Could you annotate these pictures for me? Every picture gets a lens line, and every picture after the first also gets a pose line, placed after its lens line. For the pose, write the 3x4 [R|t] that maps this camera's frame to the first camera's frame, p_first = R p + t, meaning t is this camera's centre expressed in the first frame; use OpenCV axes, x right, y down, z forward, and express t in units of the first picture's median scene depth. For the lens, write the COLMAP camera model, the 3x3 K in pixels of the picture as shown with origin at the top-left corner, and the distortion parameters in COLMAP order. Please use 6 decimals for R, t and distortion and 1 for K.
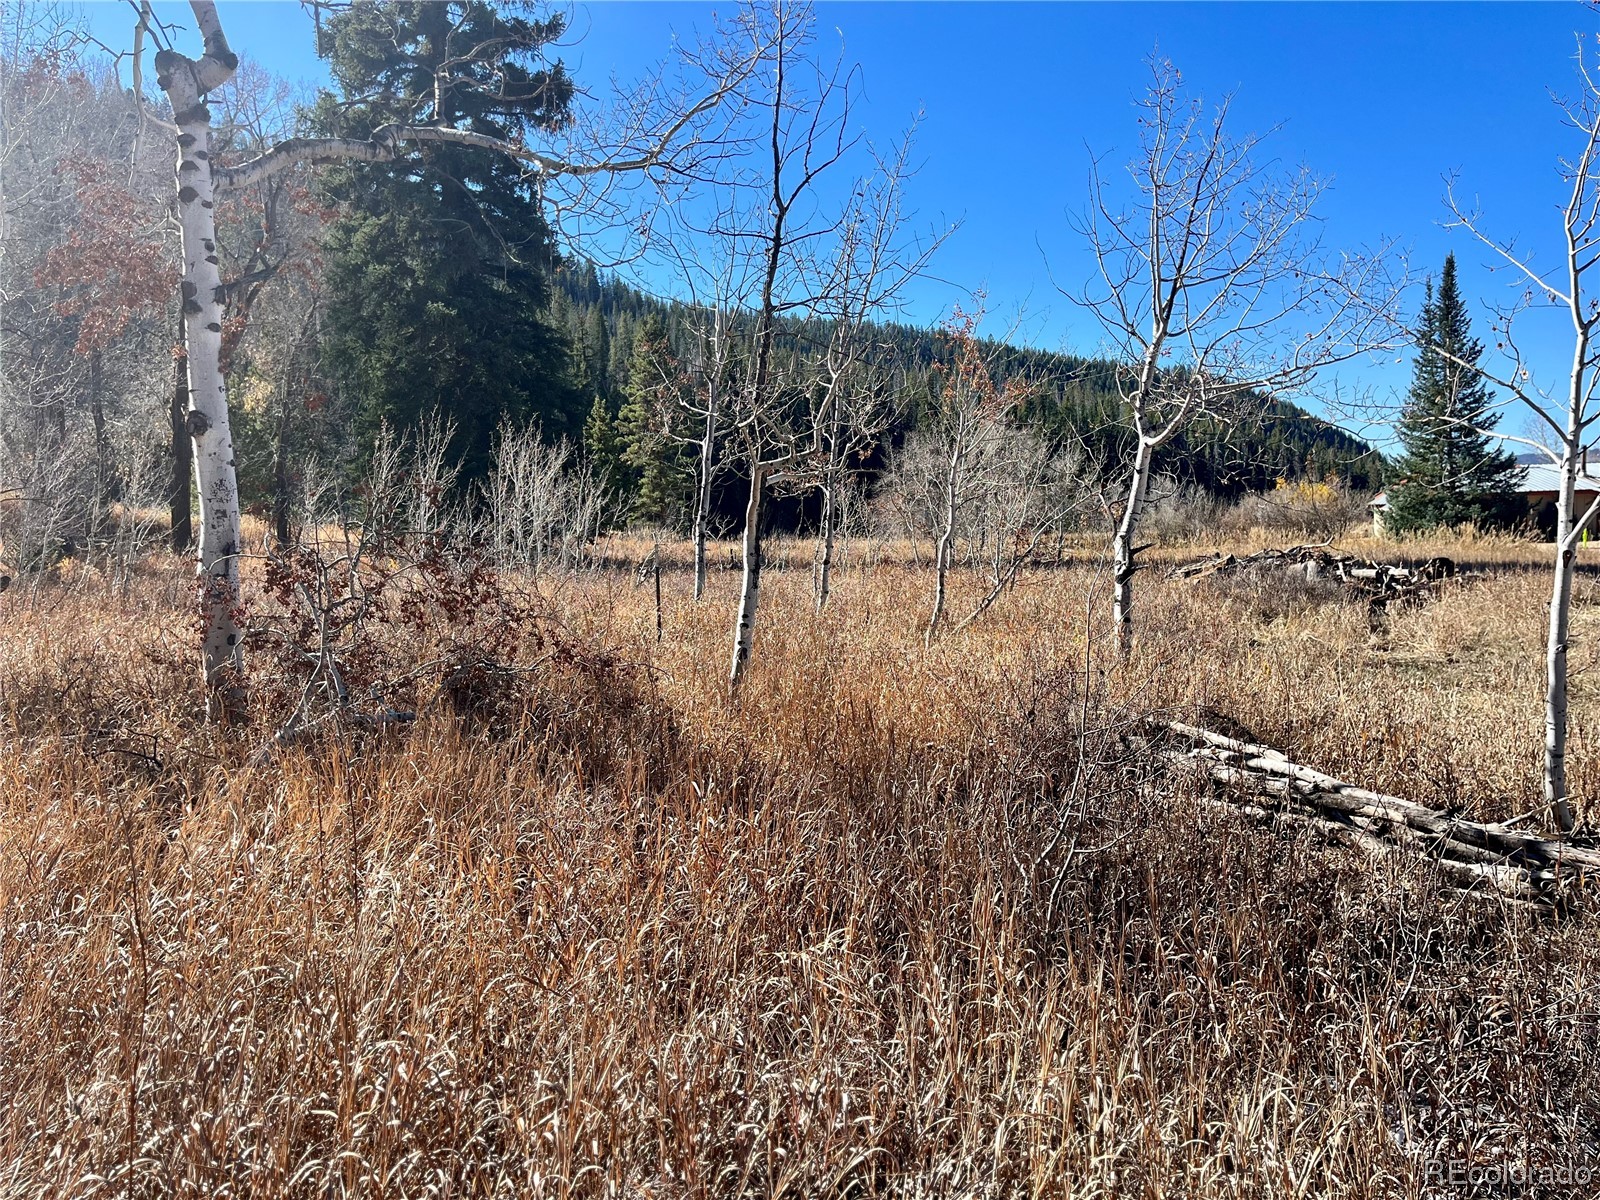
lens RADIAL K [[1215.1, 0, 790.2], [0, 1215.1, 594.7], [0, 0, 1]] dist [0.101825, -0.128984]
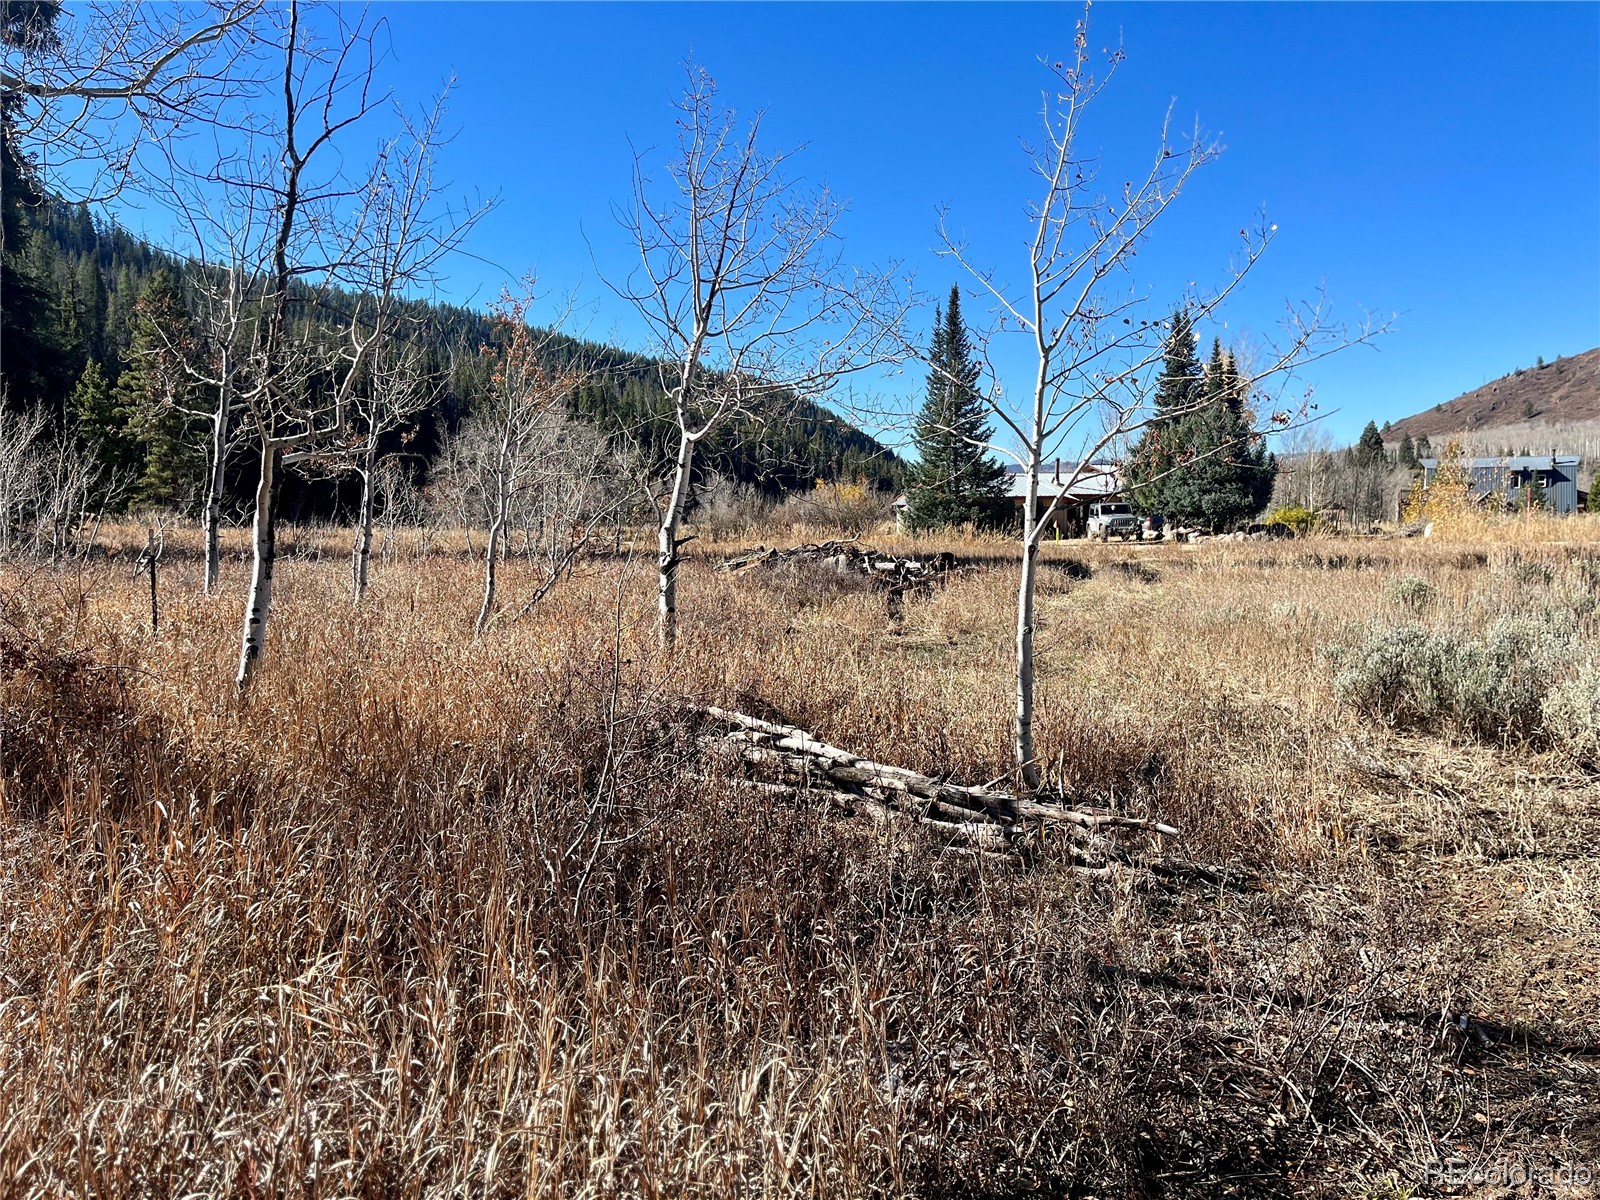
lens RADIAL K [[1215.1, 0, 790.2], [0, 1215.1, 594.7], [0, 0, 1]] dist [0.101825, -0.128984]
pose [[0.937798, -0.005563, 0.347137, 0.014661], [0.003296, 0.999969, 0.007121, 0.000843], [-0.347166, -0.005534, 0.937787, 0.009774]]
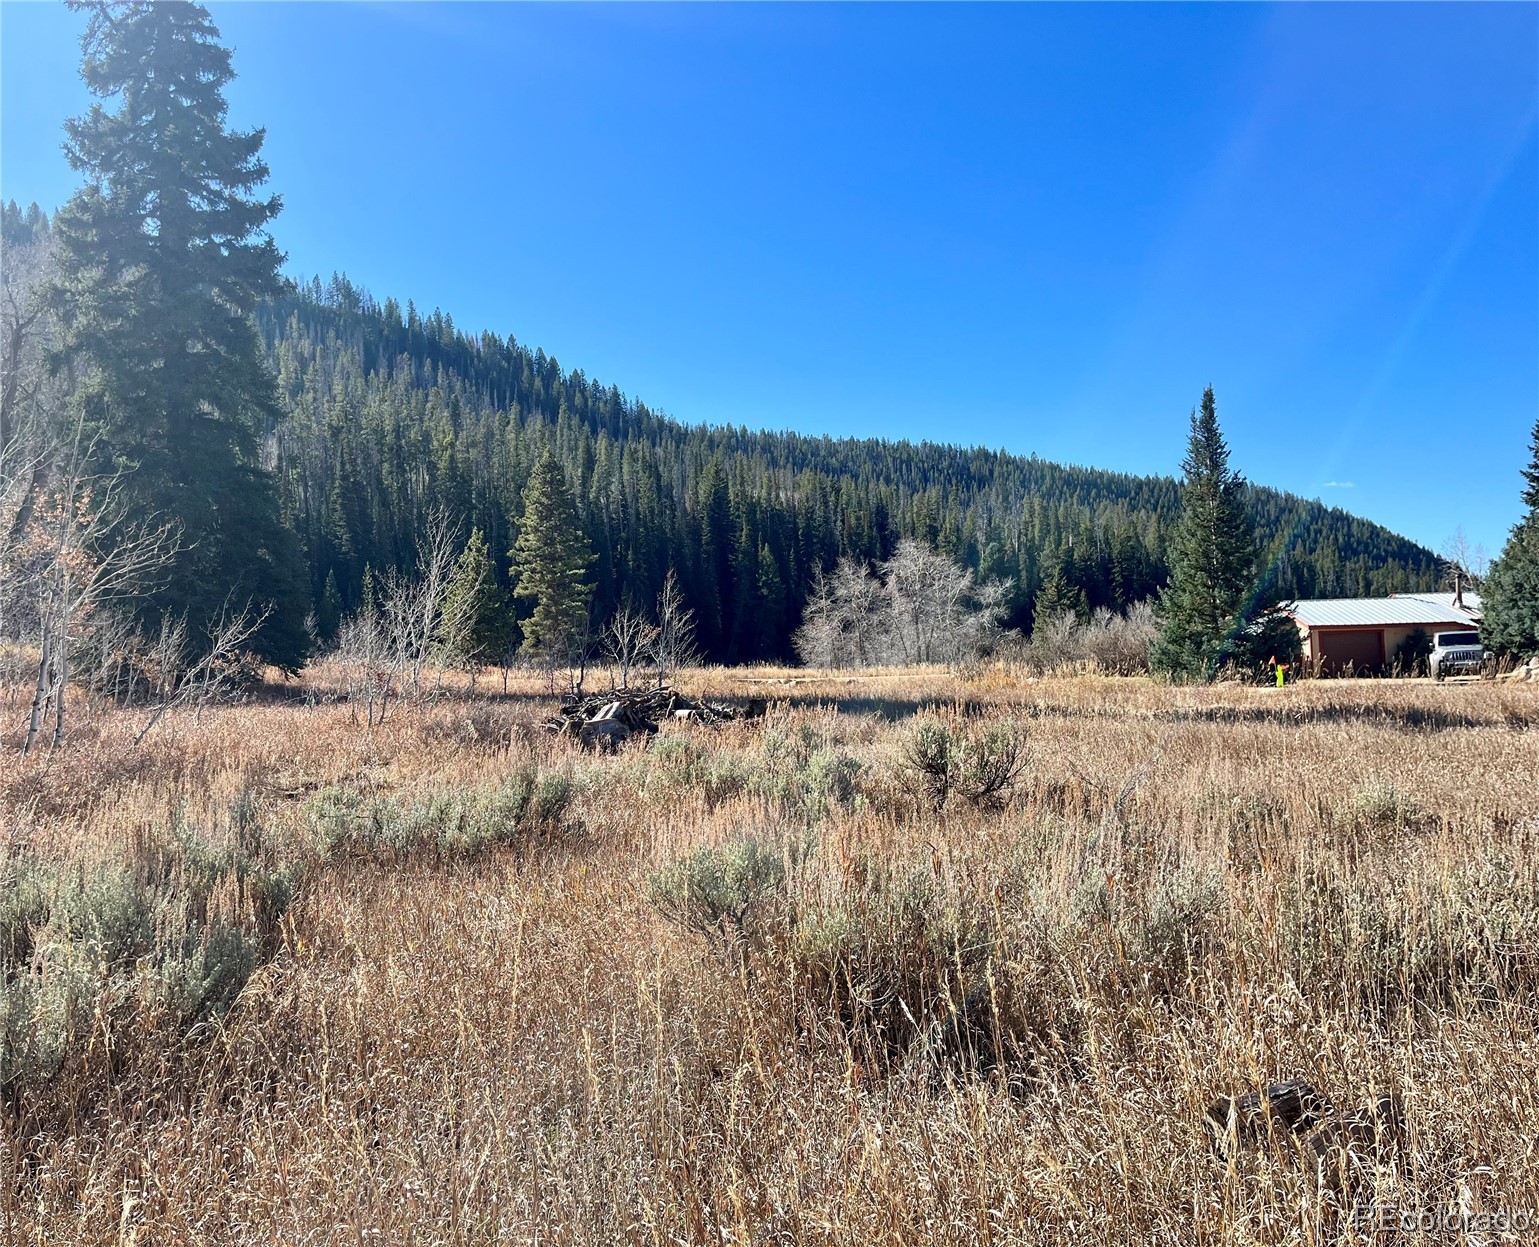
lens RADIAL K [[1279.7, 0, 769.3], [0, 1279.7, 623.4], [0, 0, 1]] dist [0.001744, 0.000314]
pose [[0.993467, 0.000262, -0.114122, 1.471673], [-0.008884, 0.997140, -0.075055, -0.030799], [0.113776, 0.075578, 0.990628, -0.190442]]
